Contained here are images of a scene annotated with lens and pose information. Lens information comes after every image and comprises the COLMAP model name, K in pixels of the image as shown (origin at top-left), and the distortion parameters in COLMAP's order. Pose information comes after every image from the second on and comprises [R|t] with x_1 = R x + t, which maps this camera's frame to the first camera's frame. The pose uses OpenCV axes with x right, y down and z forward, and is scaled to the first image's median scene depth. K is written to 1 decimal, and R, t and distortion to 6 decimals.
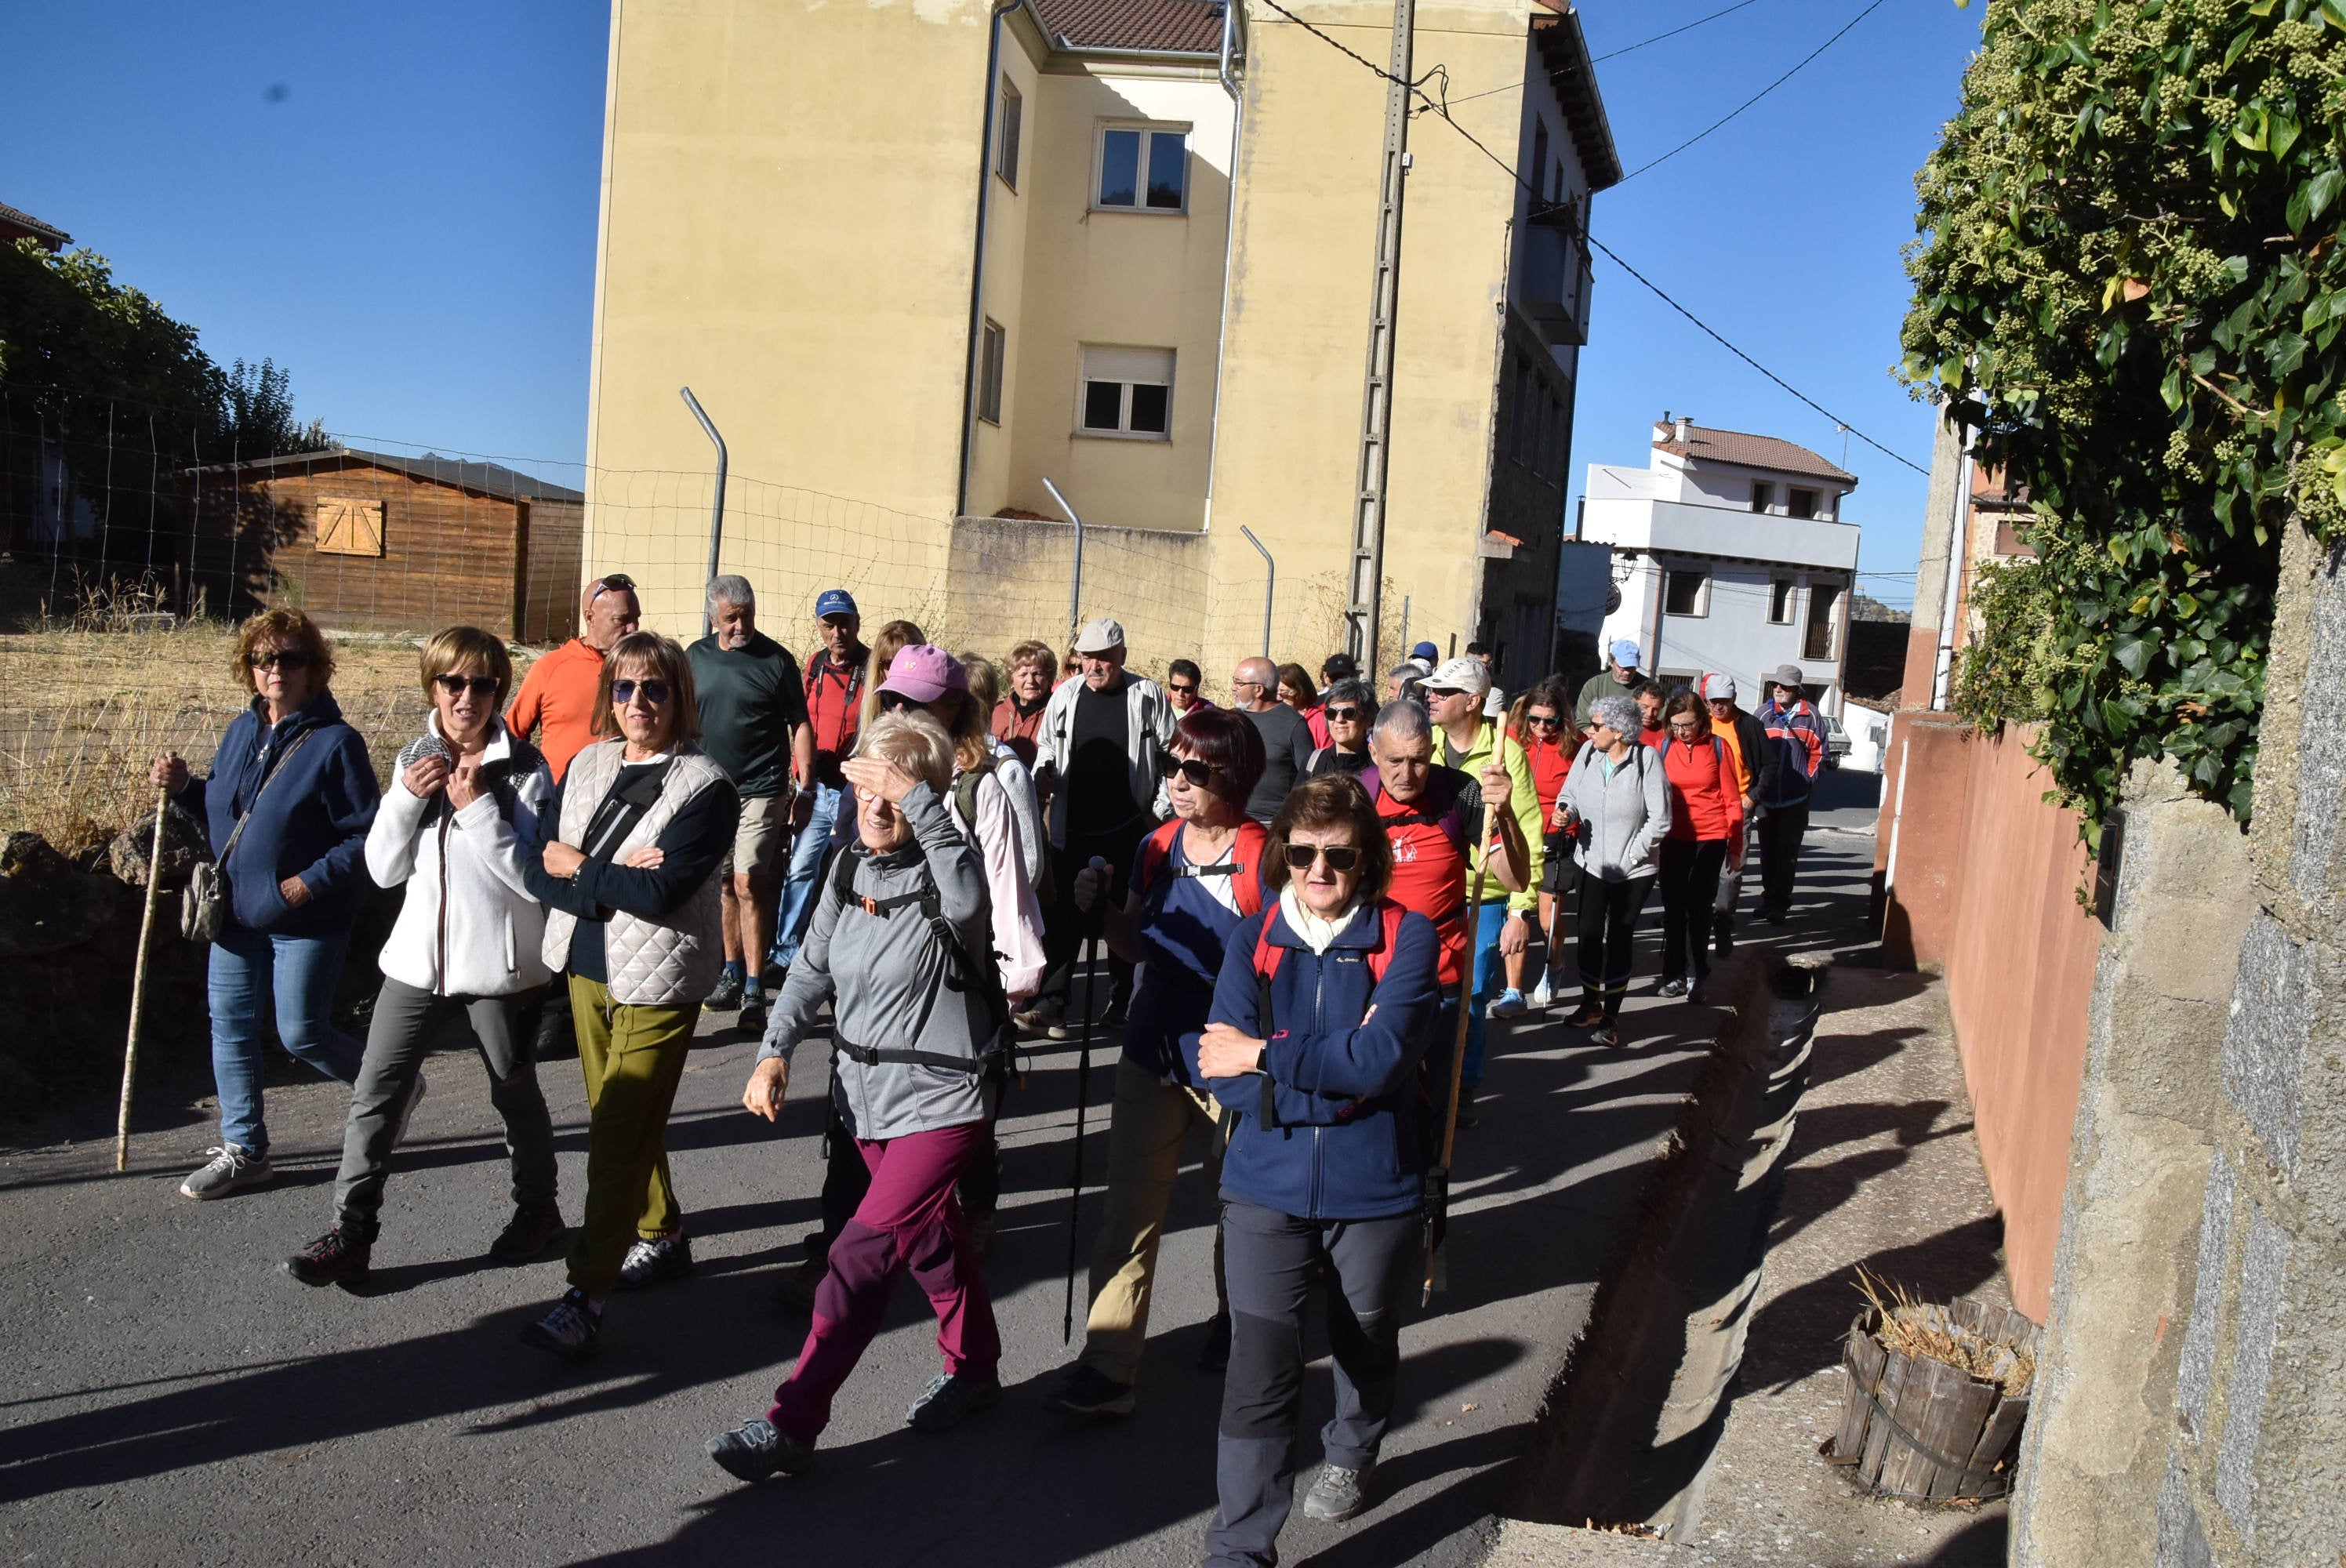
lens RADIAL K [[1855.3, 0, 1130.3], [0, 1855.3, 849.0], [0, 0, 1]] dist [-0.153820, 0.118055]
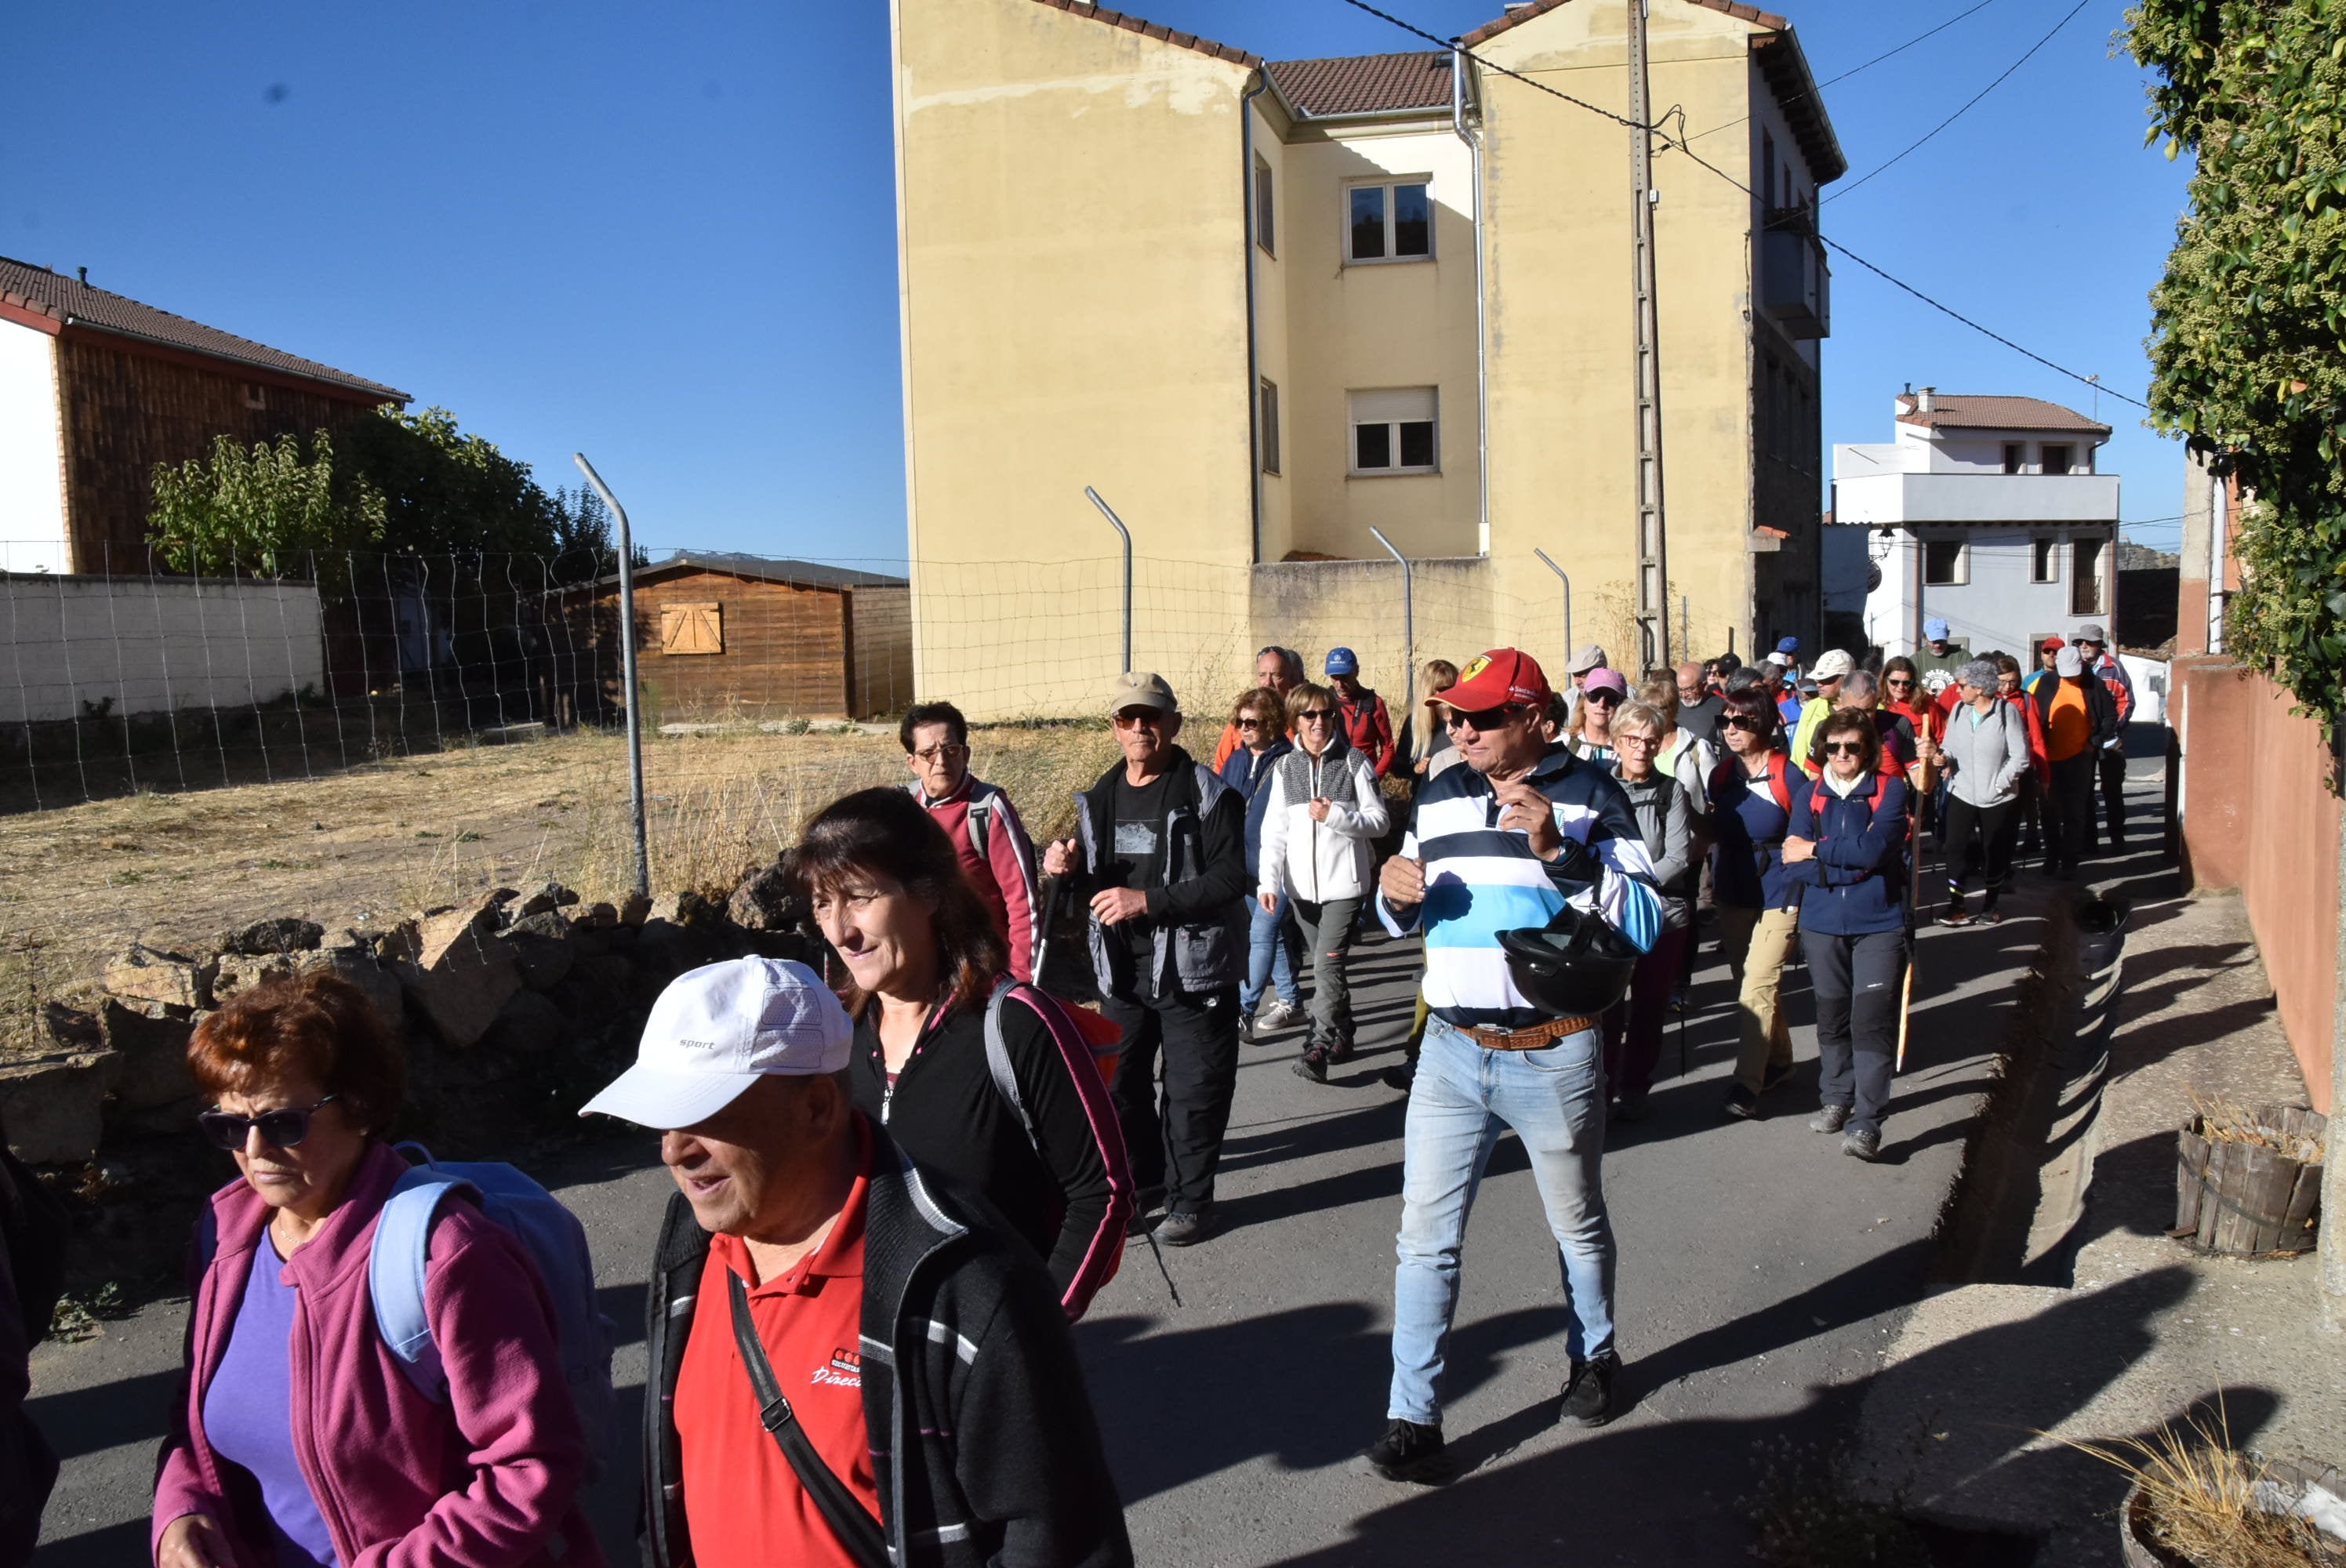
lens RADIAL K [[1846.5, 0, 1140.7], [0, 1846.5, 858.8], [0, 0, 1]] dist [-0.161067, 0.123983]
pose [[0.987047, -0.087397, -0.134540, -0.028876], [0.085690, 0.996151, -0.018441, 0.005174], [0.135634, 0.006673, 0.990737, -0.070286]]
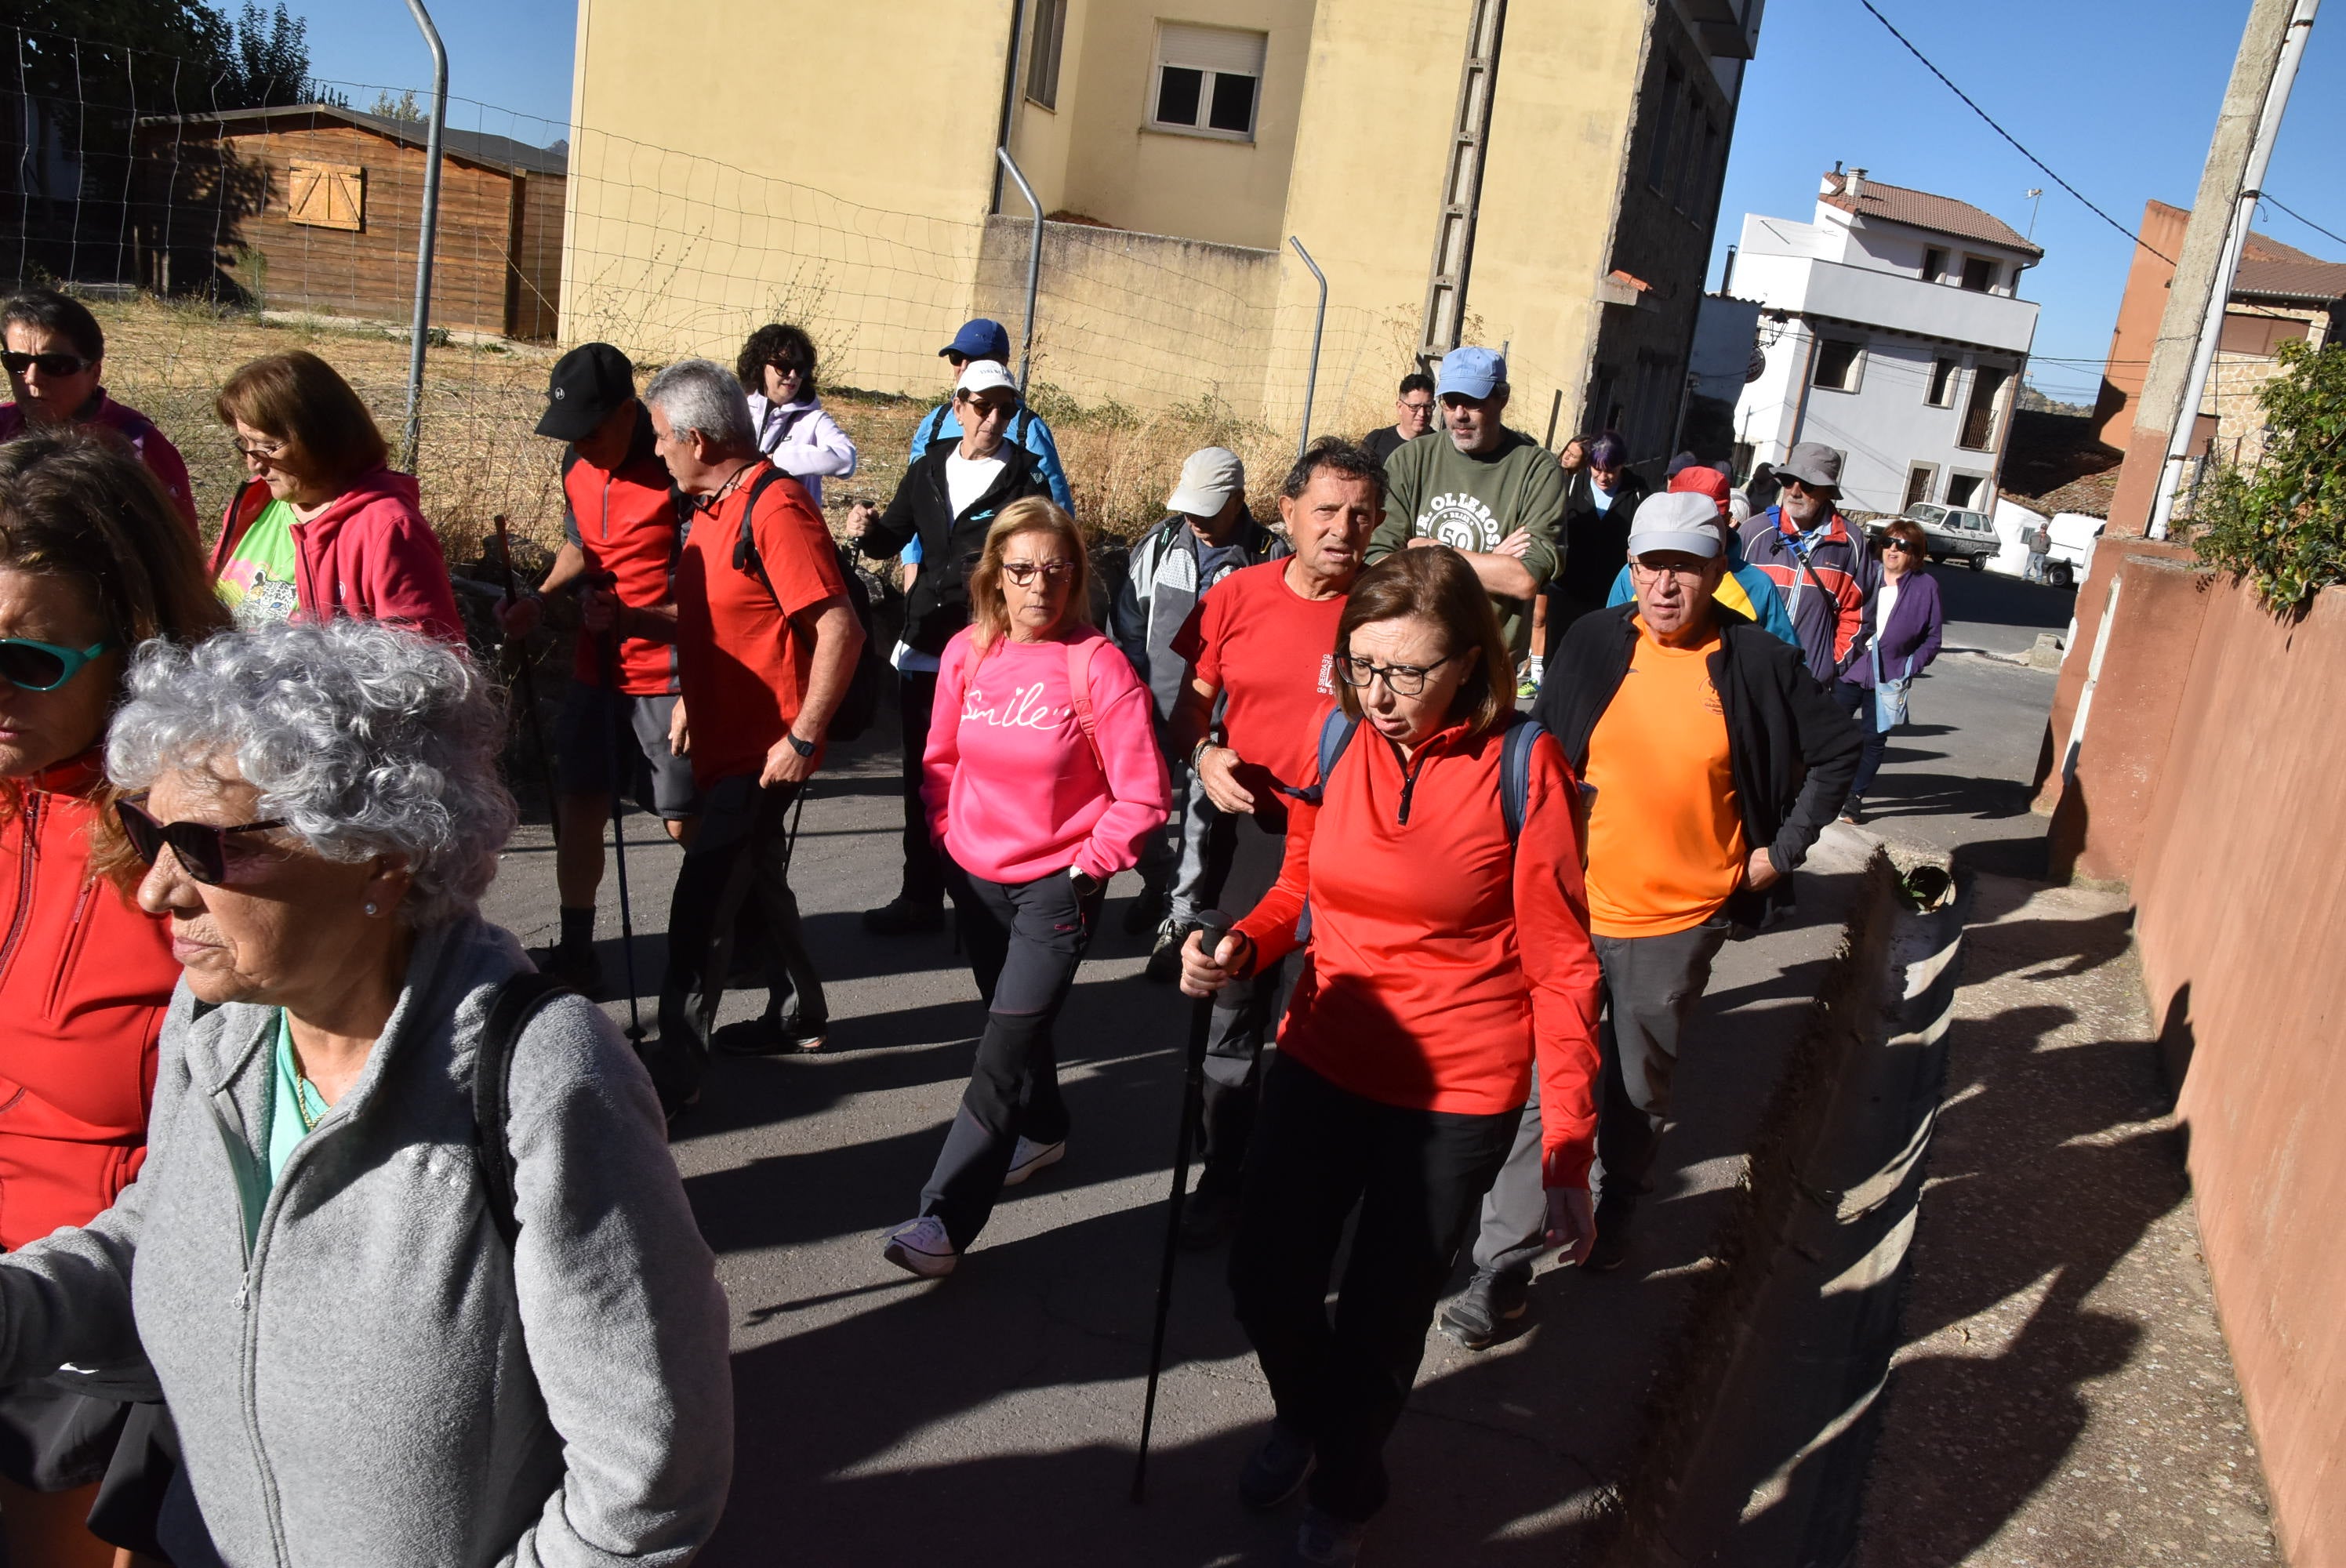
lens RADIAL K [[1846.5, 0, 1140.7], [0, 1846.5, 858.8], [0, 0, 1]] dist [-0.161067, 0.123983]
pose [[0.996051, 0.075460, -0.046776, 0.037102], [-0.067668, 0.986332, 0.150235, -0.015745], [0.057473, -0.146477, 0.987543, 0.125689]]
